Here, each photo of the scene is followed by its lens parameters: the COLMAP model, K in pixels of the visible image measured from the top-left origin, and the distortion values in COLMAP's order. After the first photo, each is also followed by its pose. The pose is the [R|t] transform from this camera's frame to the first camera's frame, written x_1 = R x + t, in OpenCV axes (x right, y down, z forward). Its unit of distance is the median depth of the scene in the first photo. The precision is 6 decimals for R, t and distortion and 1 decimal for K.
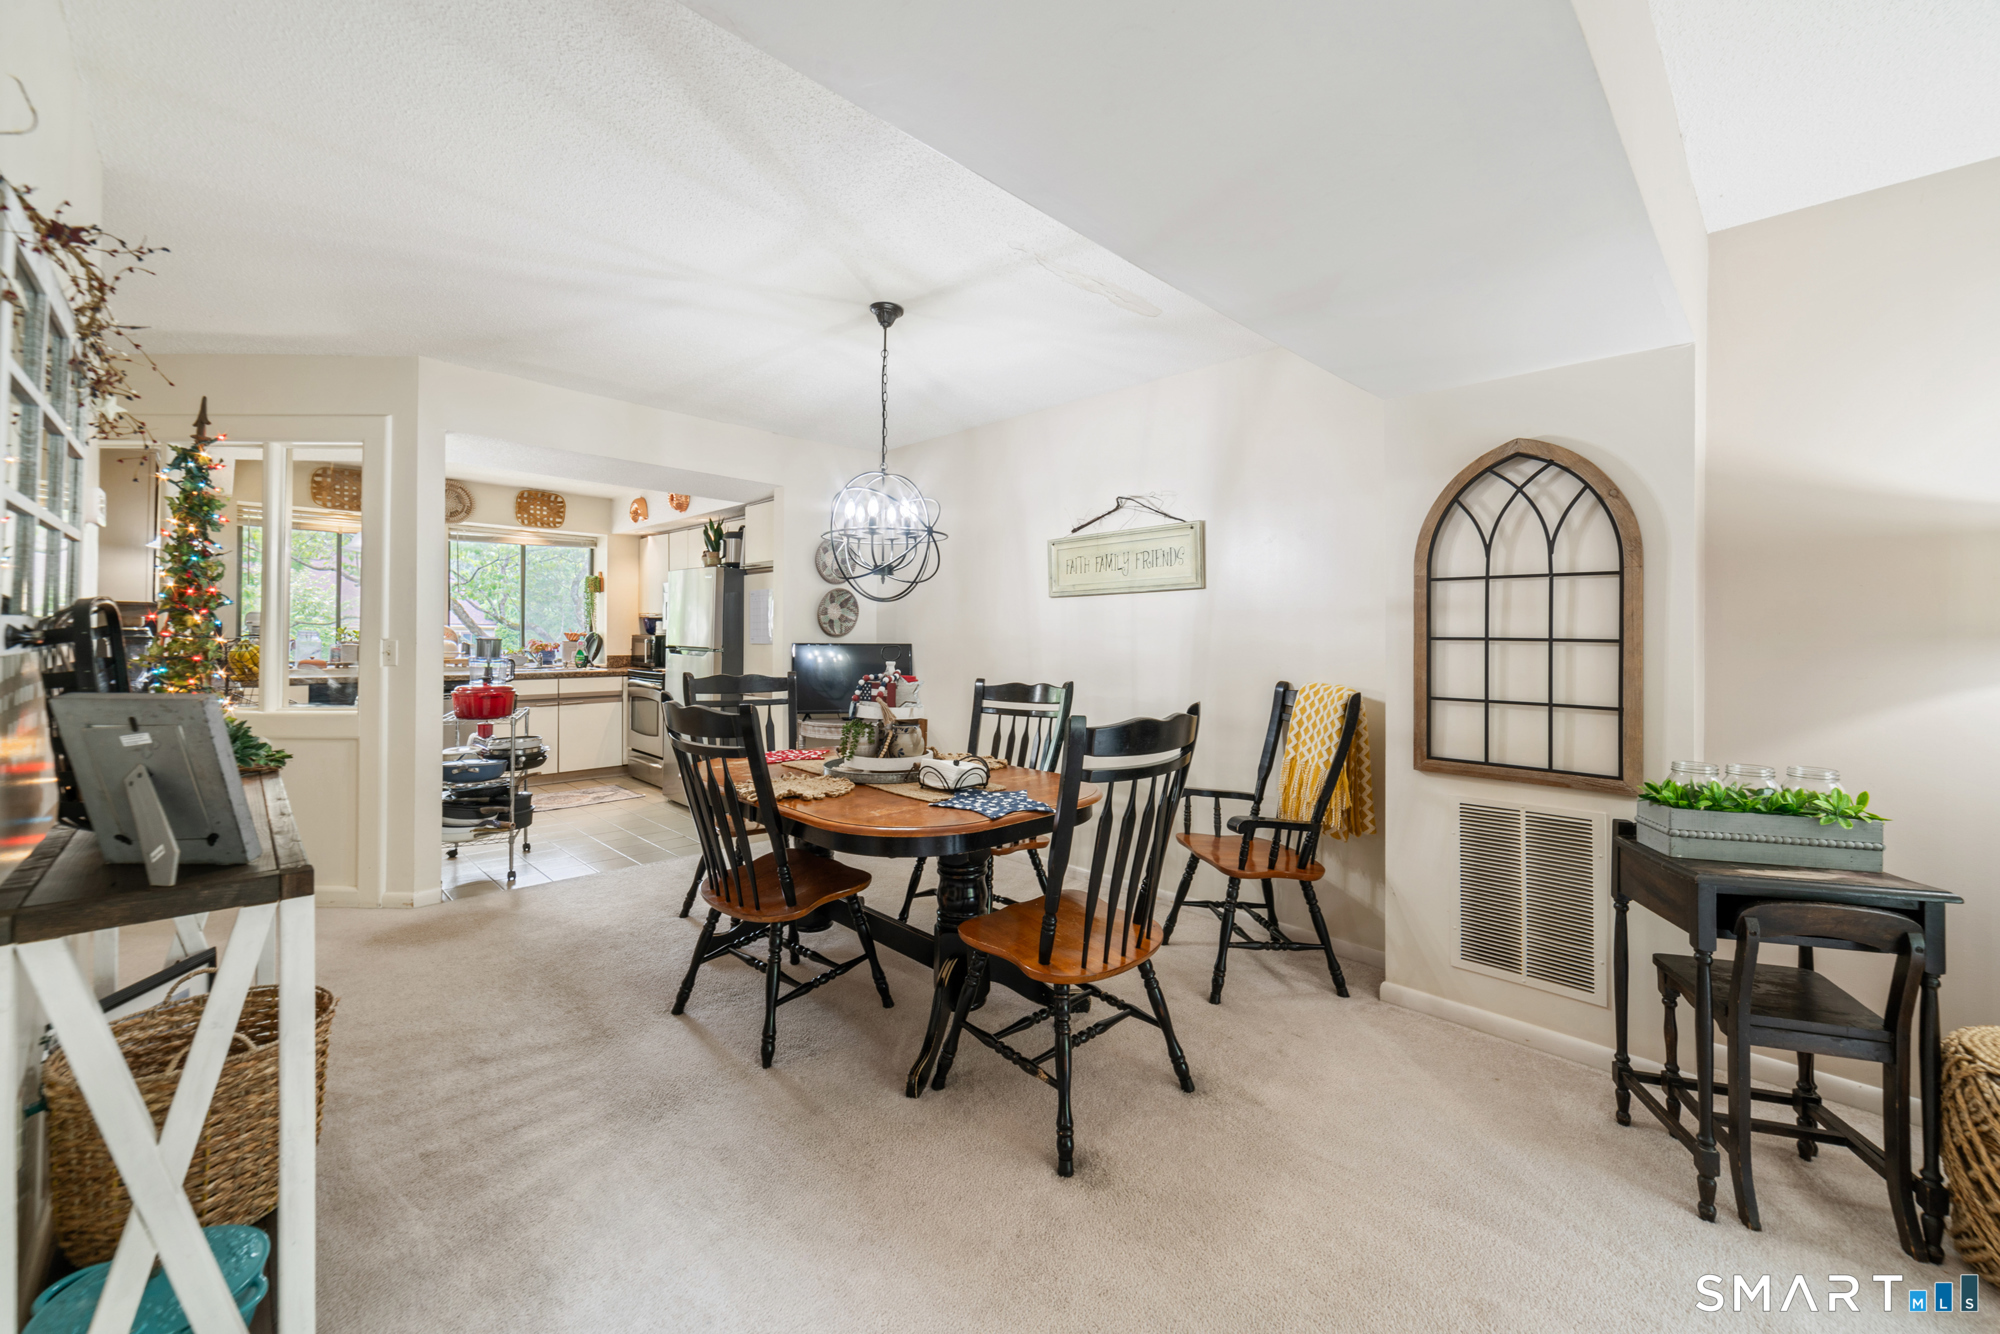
lens RADIAL K [[781.7, 0, 1006.9], [0, 781.7, 631.0], [0, 0, 1]] dist [-0.002870, 0.000664]
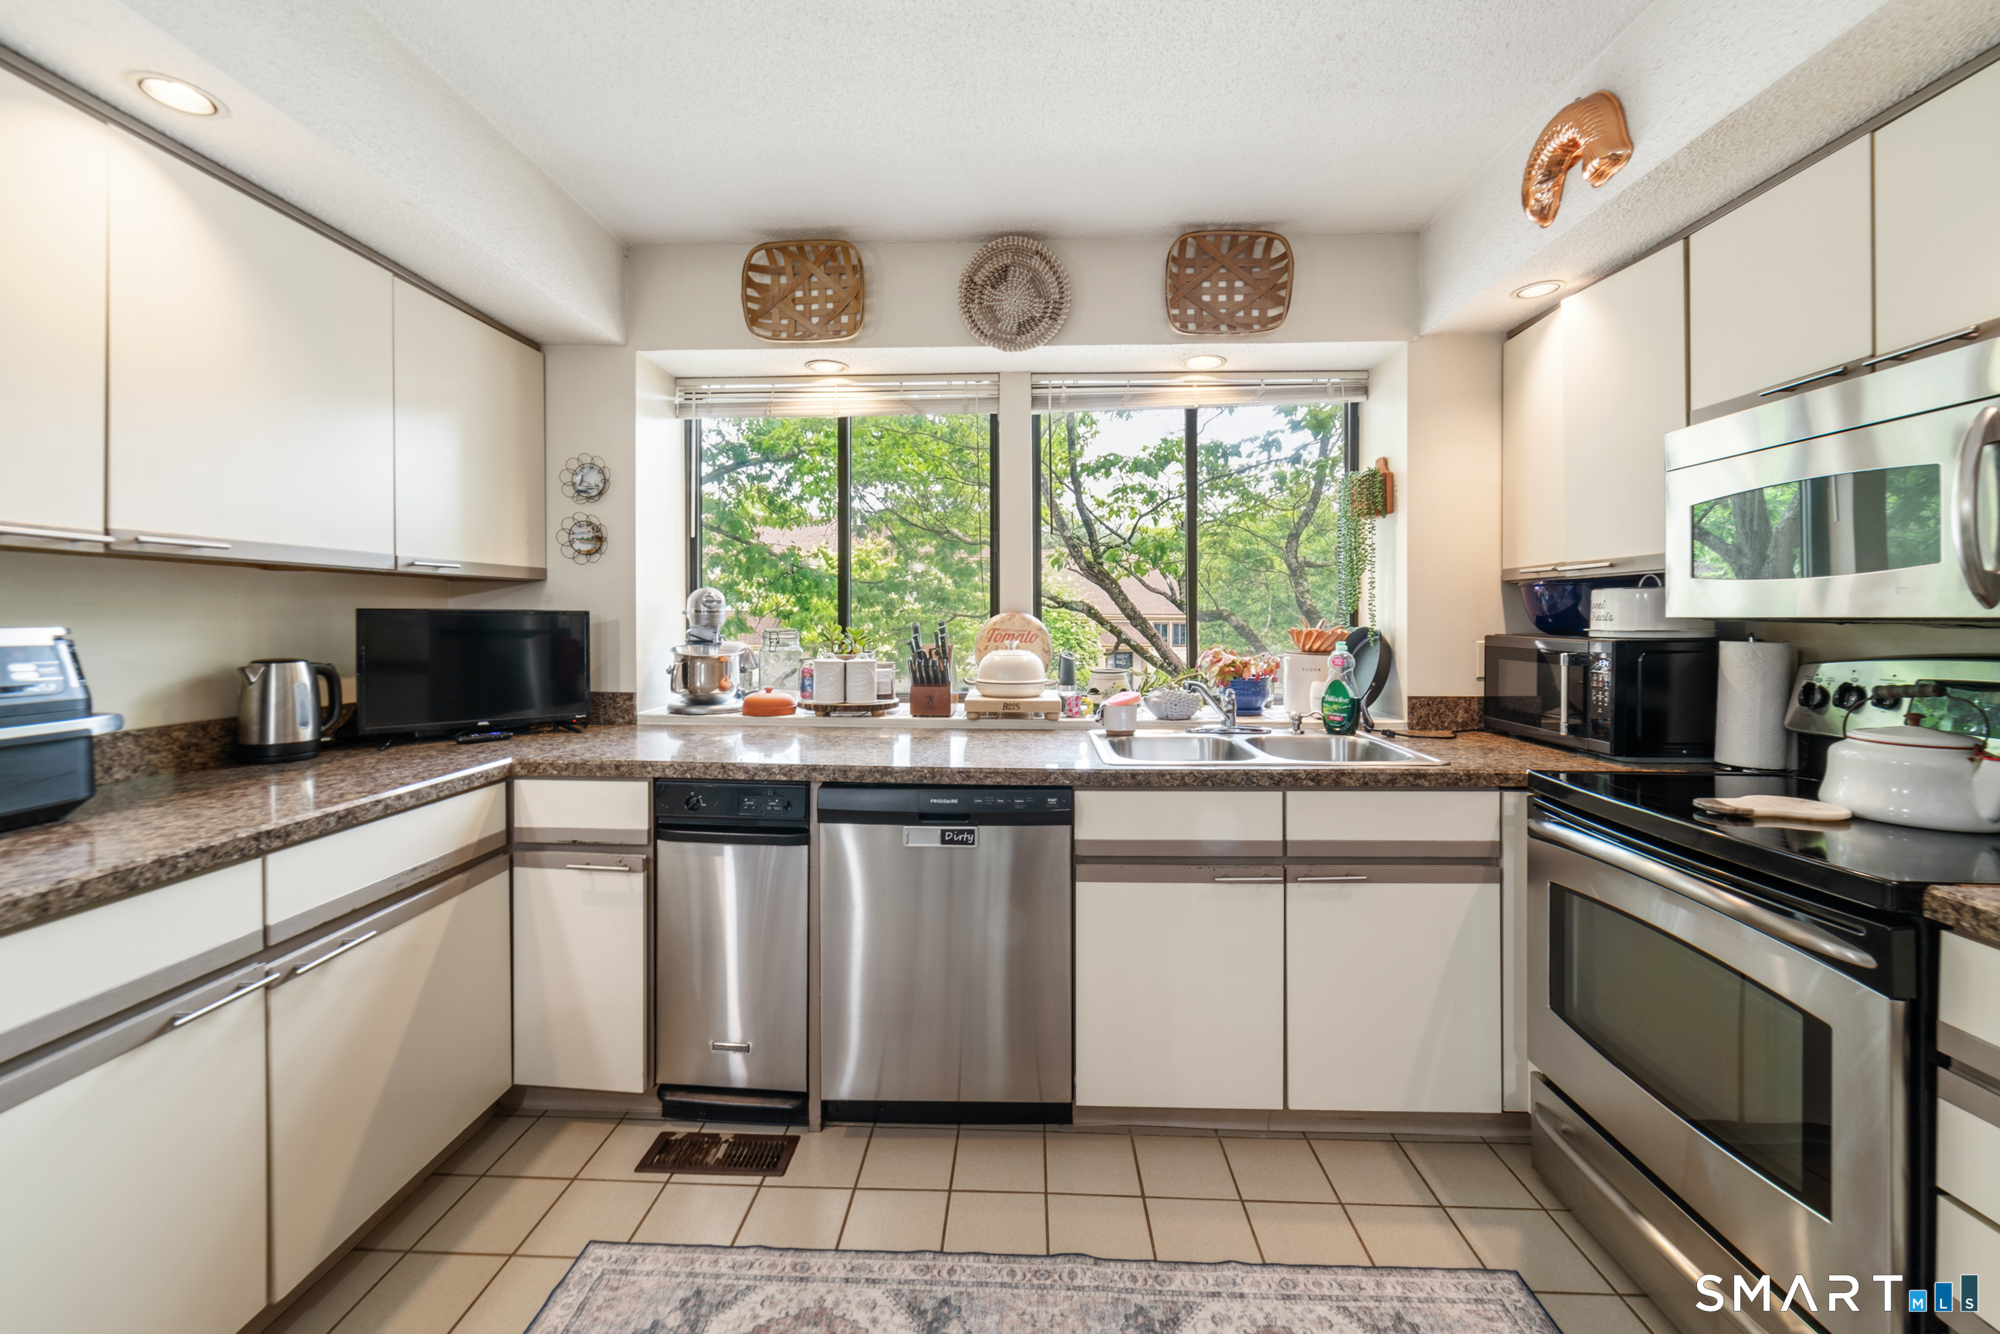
lens RADIAL K [[781.7, 0, 981.7], [0, 781.7, 628.9], [0, 0, 1]] dist [-0.002870, 0.000664]
pose [[0.652180, -0.004157, -0.758052, -0.691406], [0.009849, 0.999947, 0.002989, -0.001457], [0.758000, -0.009415, 0.652187, 1.173620]]
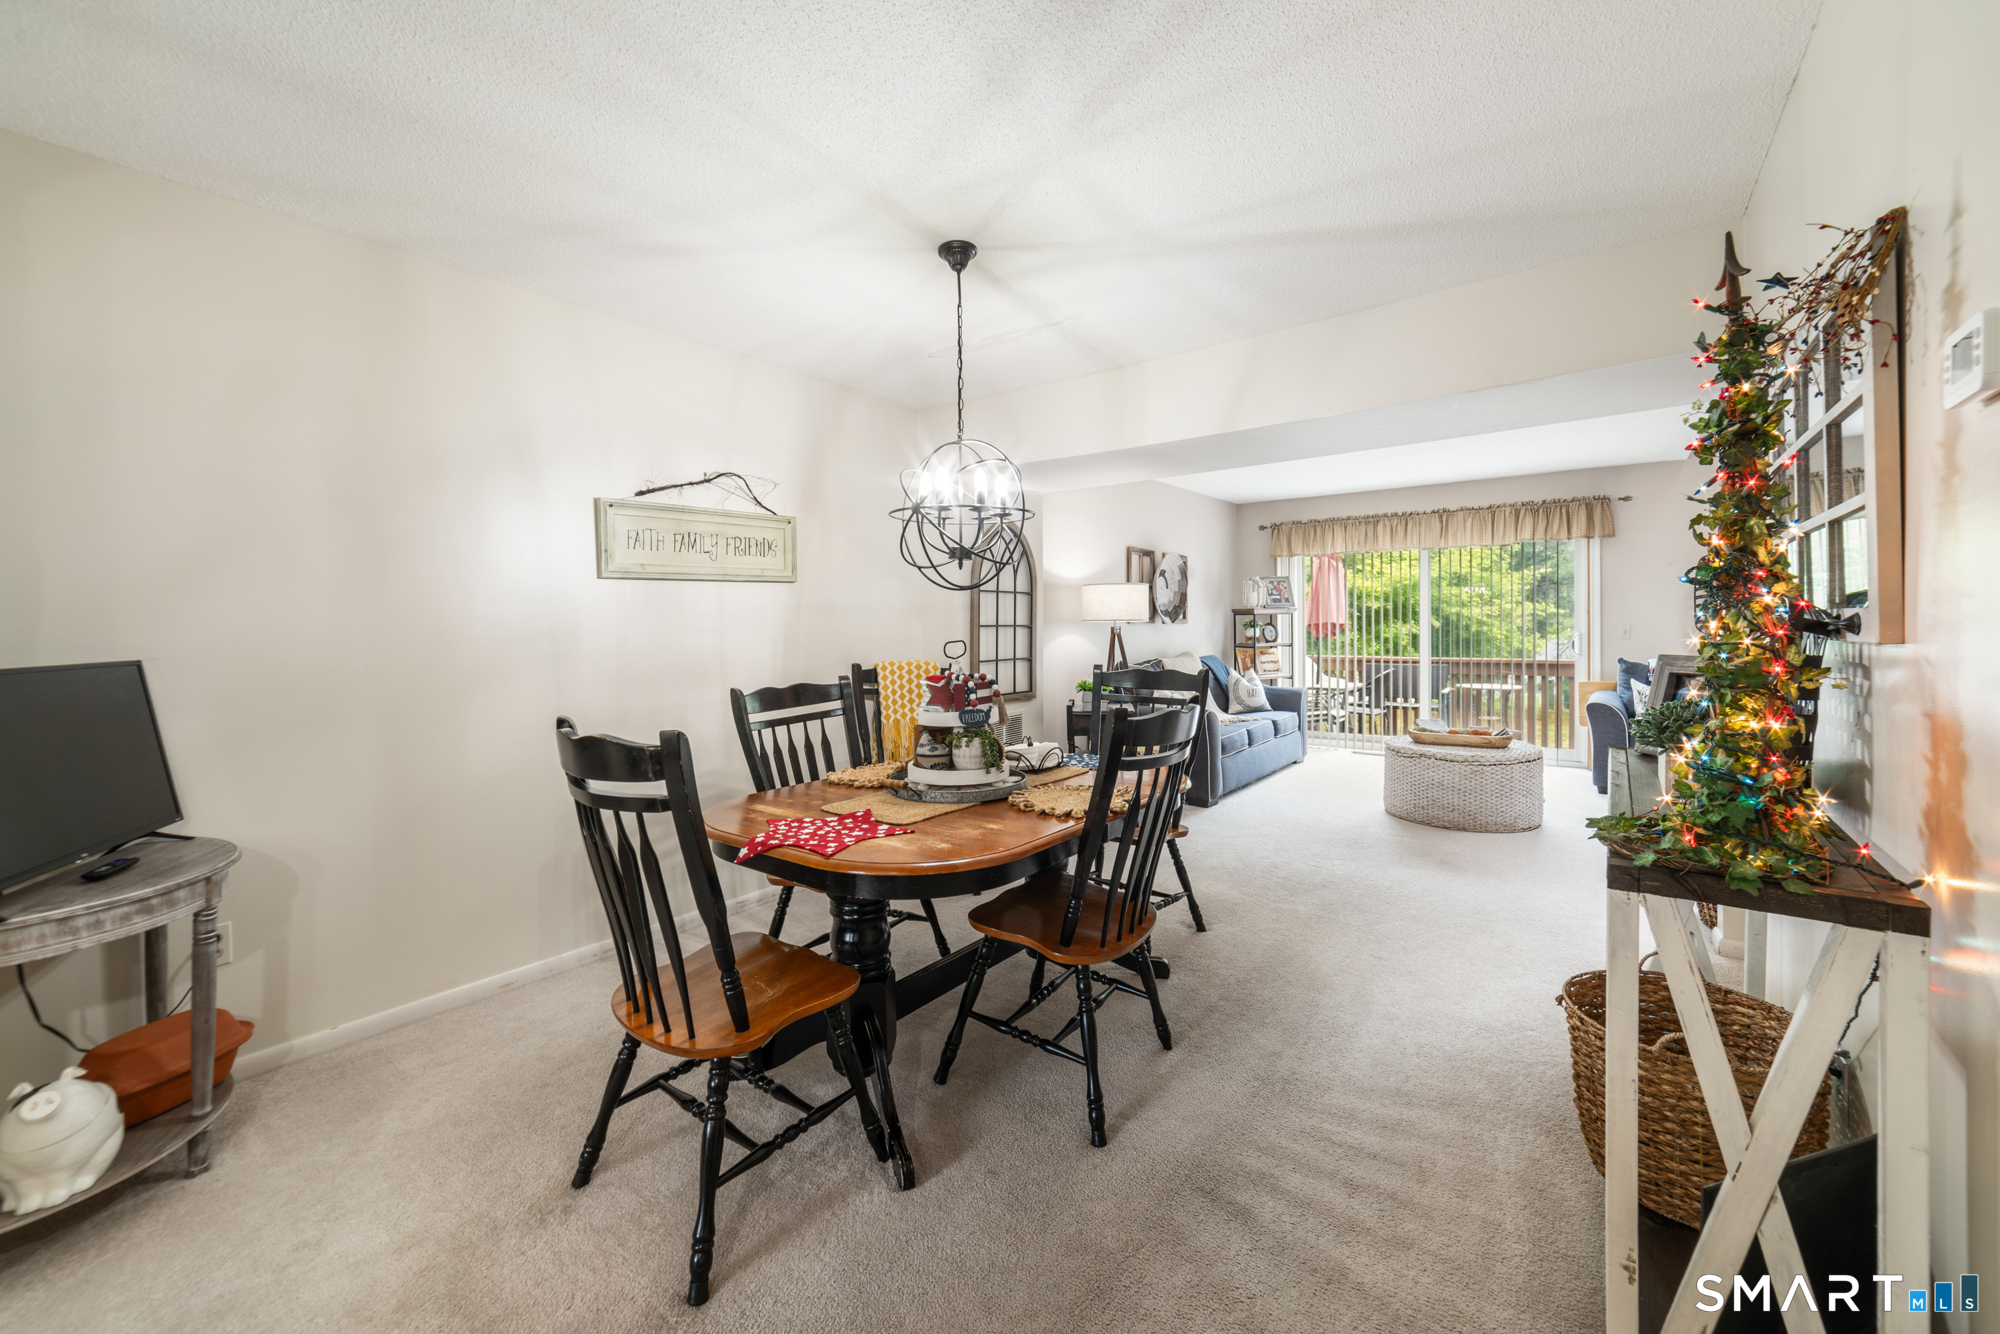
lens RADIAL K [[781.7, 0, 995.8], [0, 781.7, 634.4], [0, 0, 1]] dist [-0.002870, 0.000664]
pose [[-0.116355, -0.016355, 0.993073, -0.743634], [0.008163, 0.999815, 0.017422, -0.001251], [-0.993174, 0.010134, -0.116200, 0.774013]]
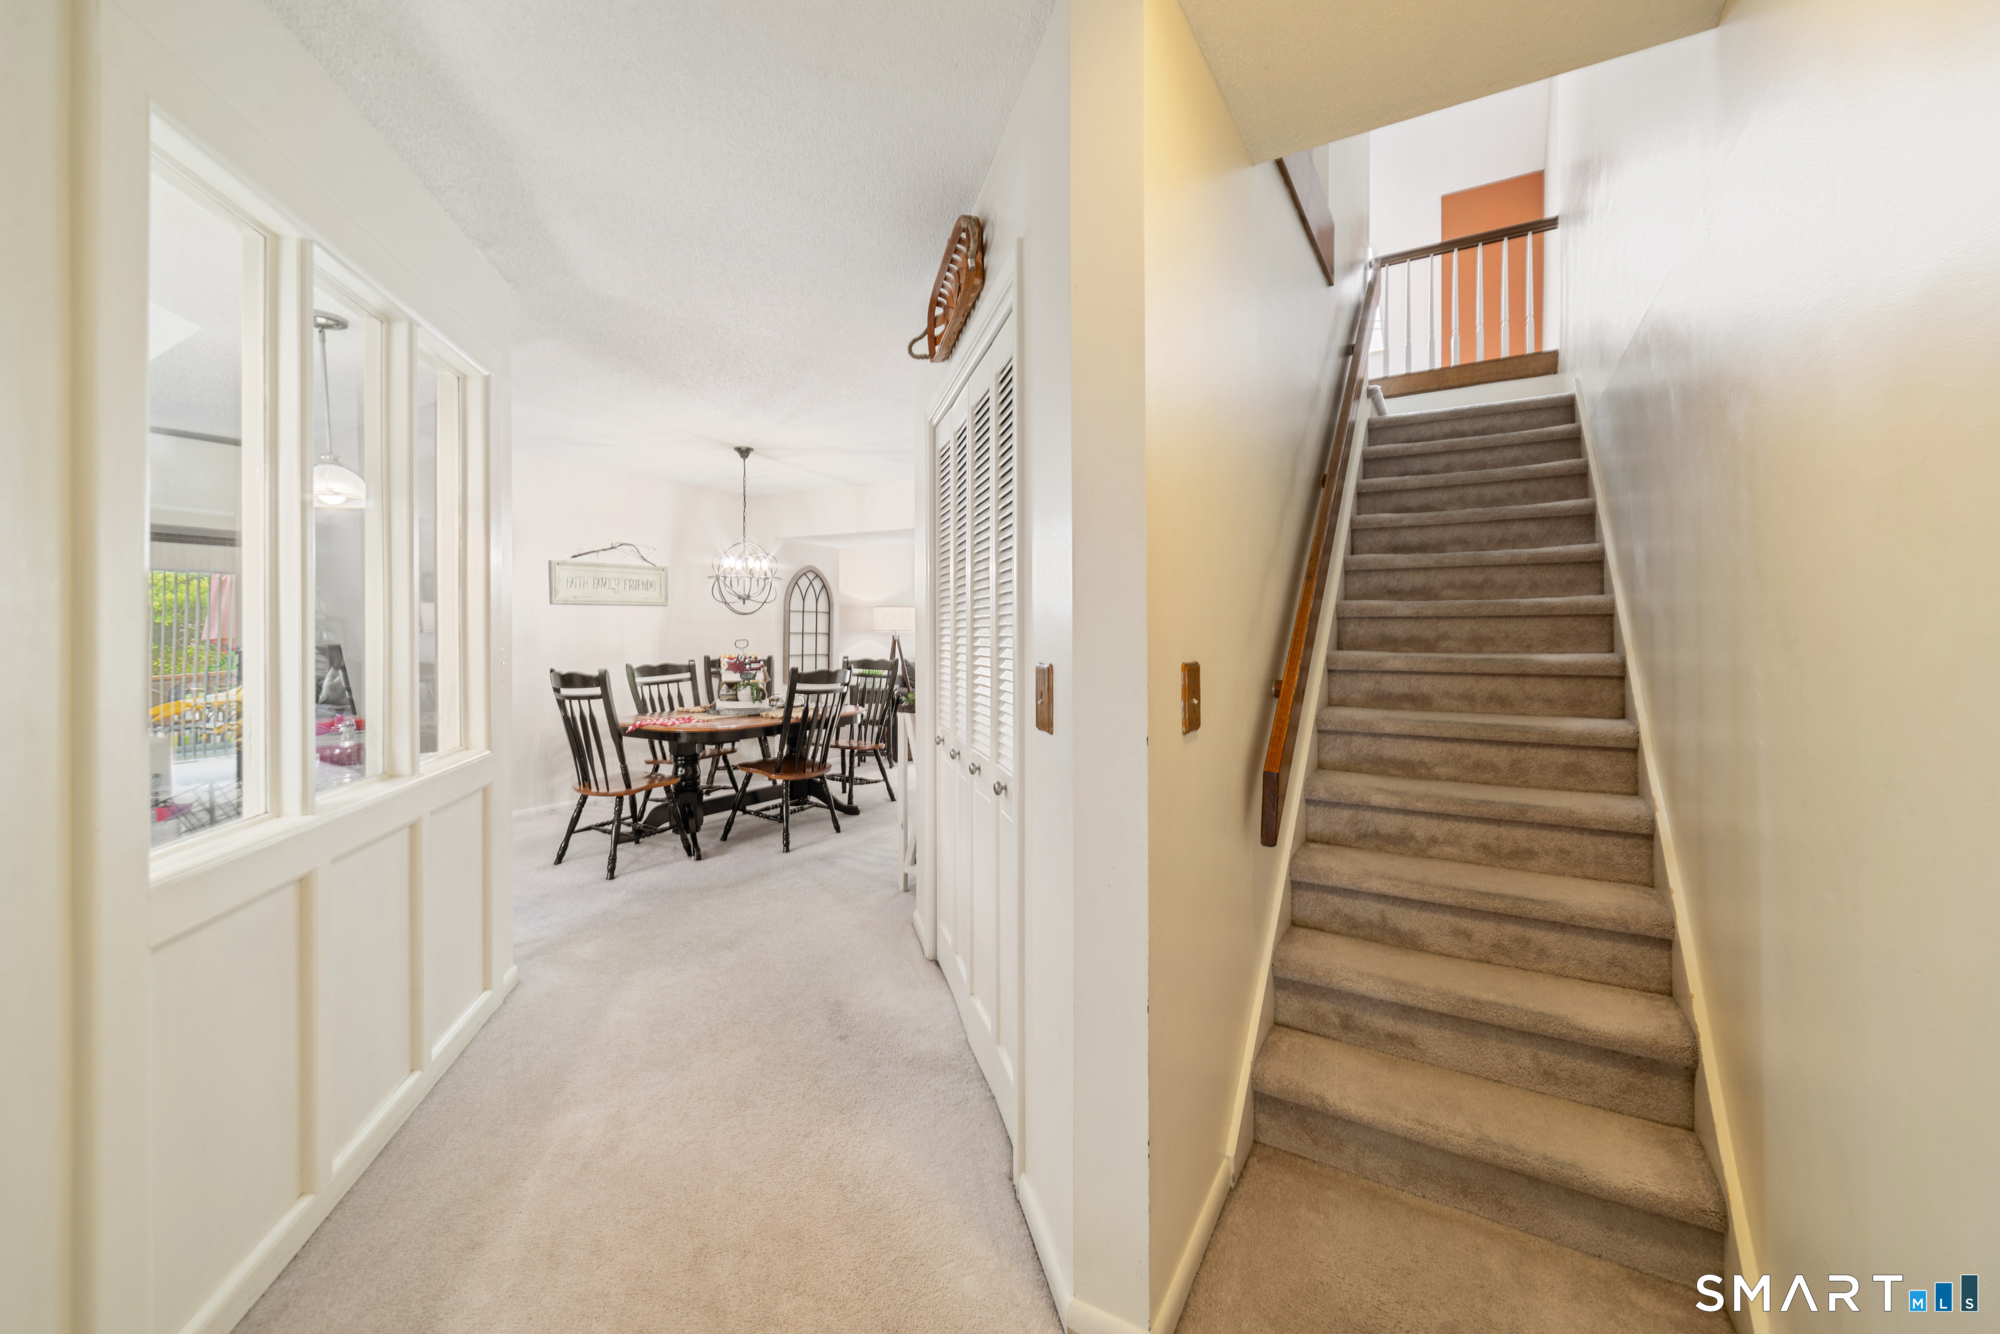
lens RADIAL K [[781.7, 0, 992.1], [0, 781.7, 638.5], [0, 0, 1]] dist [-0.002870, 0.000664]
pose [[-0.224984, -0.009767, 0.974314, -1.464707], [-0.003325, 0.999952, 0.009256, -0.000486], [-0.974357, -0.001157, -0.225005, 0.619100]]
